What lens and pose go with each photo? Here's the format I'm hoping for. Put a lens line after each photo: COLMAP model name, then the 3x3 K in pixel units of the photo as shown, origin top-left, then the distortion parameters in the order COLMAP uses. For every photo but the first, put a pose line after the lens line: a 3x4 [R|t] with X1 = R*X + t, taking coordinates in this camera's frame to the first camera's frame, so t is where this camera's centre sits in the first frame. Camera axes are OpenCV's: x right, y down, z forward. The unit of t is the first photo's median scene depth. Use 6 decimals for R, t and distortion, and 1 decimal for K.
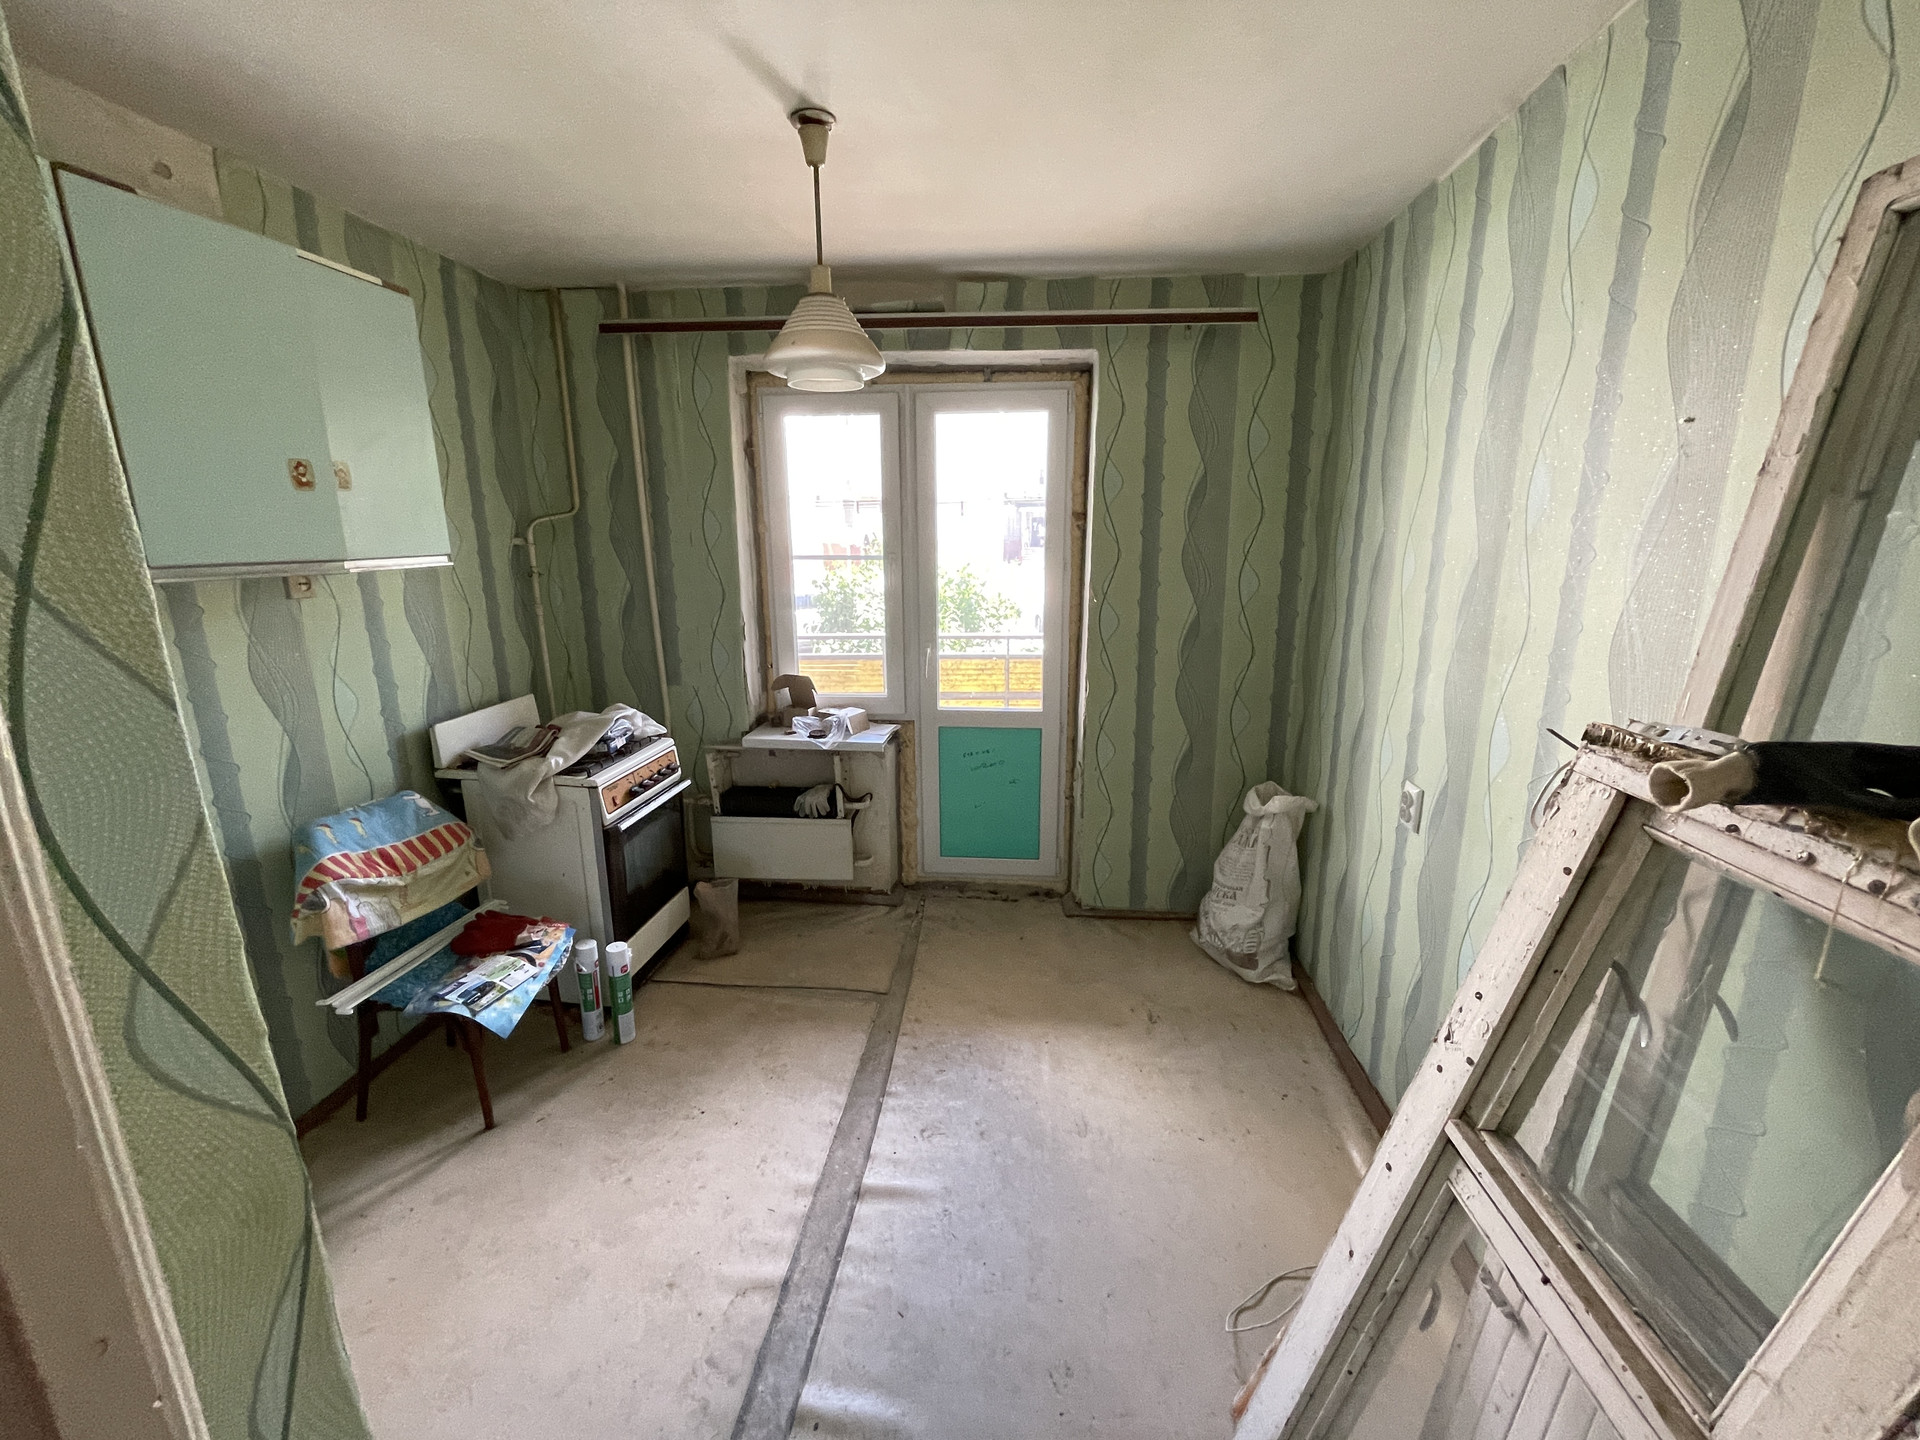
lens RADIAL K [[782.7, 0, 966.6], [0, 782.7, 712.1], [0, 0, 1]] dist [-0.000297, -0.001148]
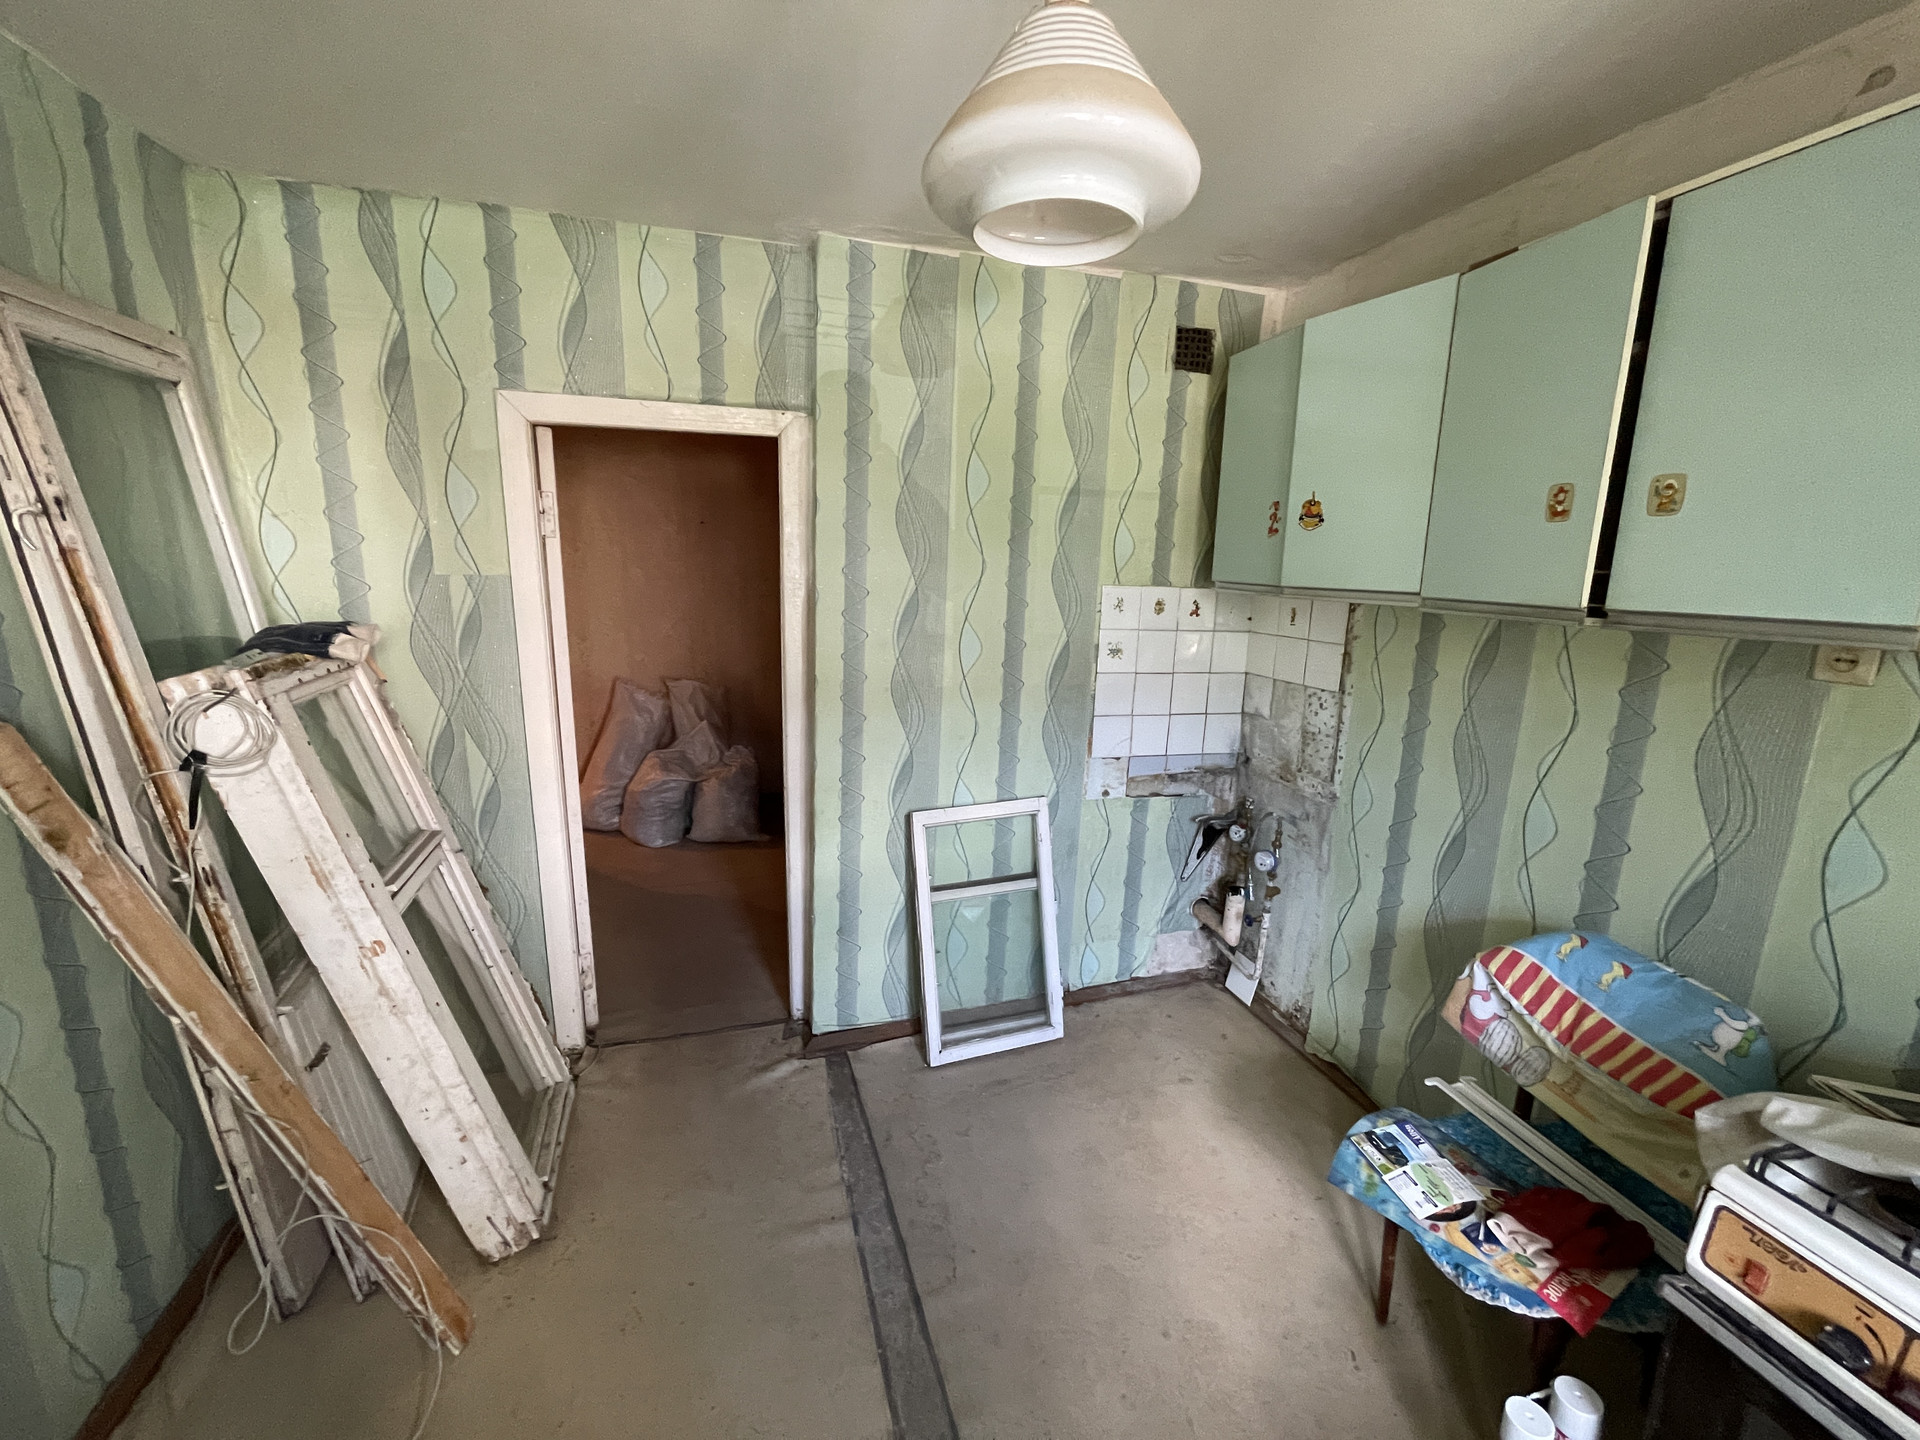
lens RADIAL K [[782.7, 0, 968.7], [0, 782.7, 717.8], [0, 0, 1]] dist [-0.000297, -0.001148]
pose [[-0.918754, 0.060265, -0.390205, 0.029290], [-0.110378, 0.909676, 0.400384, -0.189349], [0.379089, 0.410924, -0.829116, 0.813335]]
